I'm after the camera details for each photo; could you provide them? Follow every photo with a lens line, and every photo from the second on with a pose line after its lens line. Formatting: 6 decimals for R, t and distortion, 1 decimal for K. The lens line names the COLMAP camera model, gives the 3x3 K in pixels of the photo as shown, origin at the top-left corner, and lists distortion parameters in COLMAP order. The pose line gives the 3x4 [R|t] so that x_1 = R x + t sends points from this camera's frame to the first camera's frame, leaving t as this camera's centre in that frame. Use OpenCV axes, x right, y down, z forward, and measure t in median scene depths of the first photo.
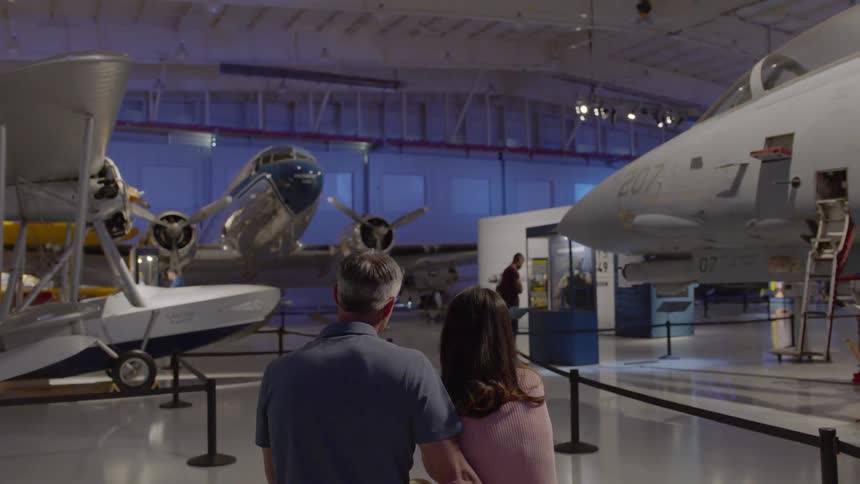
lens RADIAL K [[819.5, 0, 430.0], [0, 819.5, 242.0], [0, 0, 1]] dist [-0.046646, 0.013405]
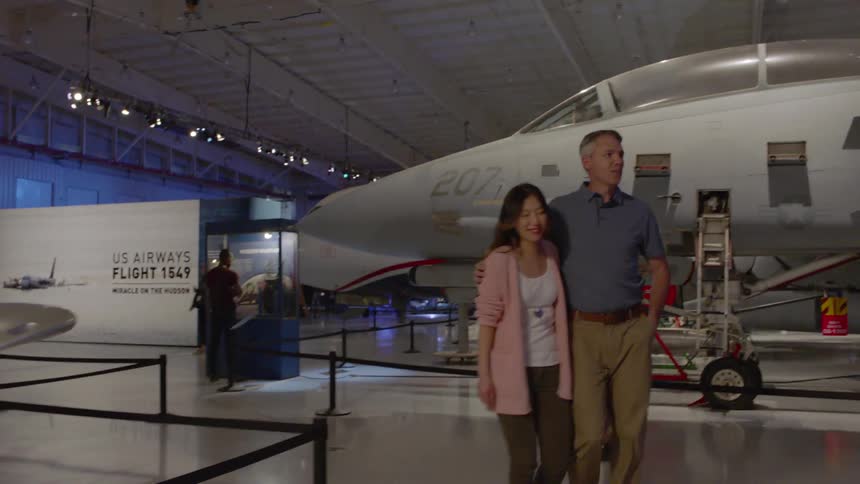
lens RADIAL K [[819.5, 0, 430.0], [0, 819.5, 242.0], [0, 0, 1]] dist [-0.046646, 0.013405]
pose [[0.738183, 0.052111, 0.672585, -0.318166], [-0.042430, 0.998624, -0.030804, 0.021354], [-0.673265, -0.005799, 0.739379, 0.224149]]
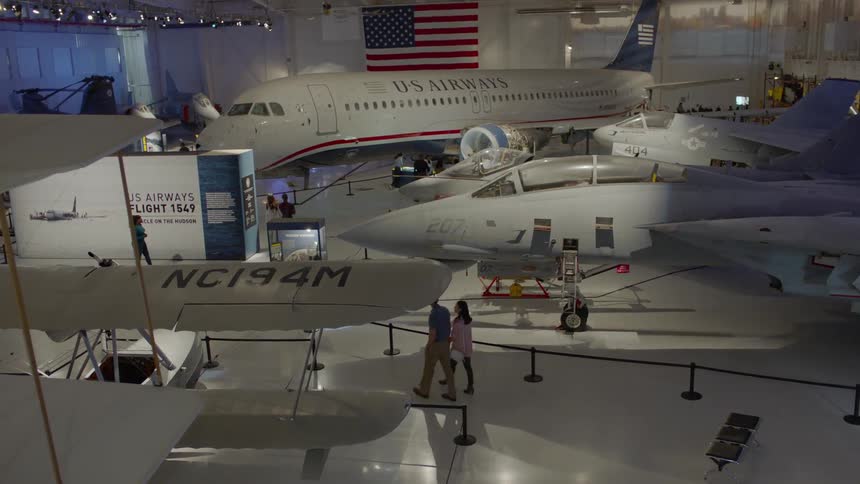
lens RADIAL K [[819.5, 0, 430.0], [0, 819.5, 242.0], [0, 0, 1]] dist [-0.046646, 0.013405]
pose [[0.572553, -0.186384, 0.798401, -0.937474], [-0.018901, 0.970557, 0.240128, -0.361510], [-0.819650, -0.152576, 0.552172, -0.008712]]
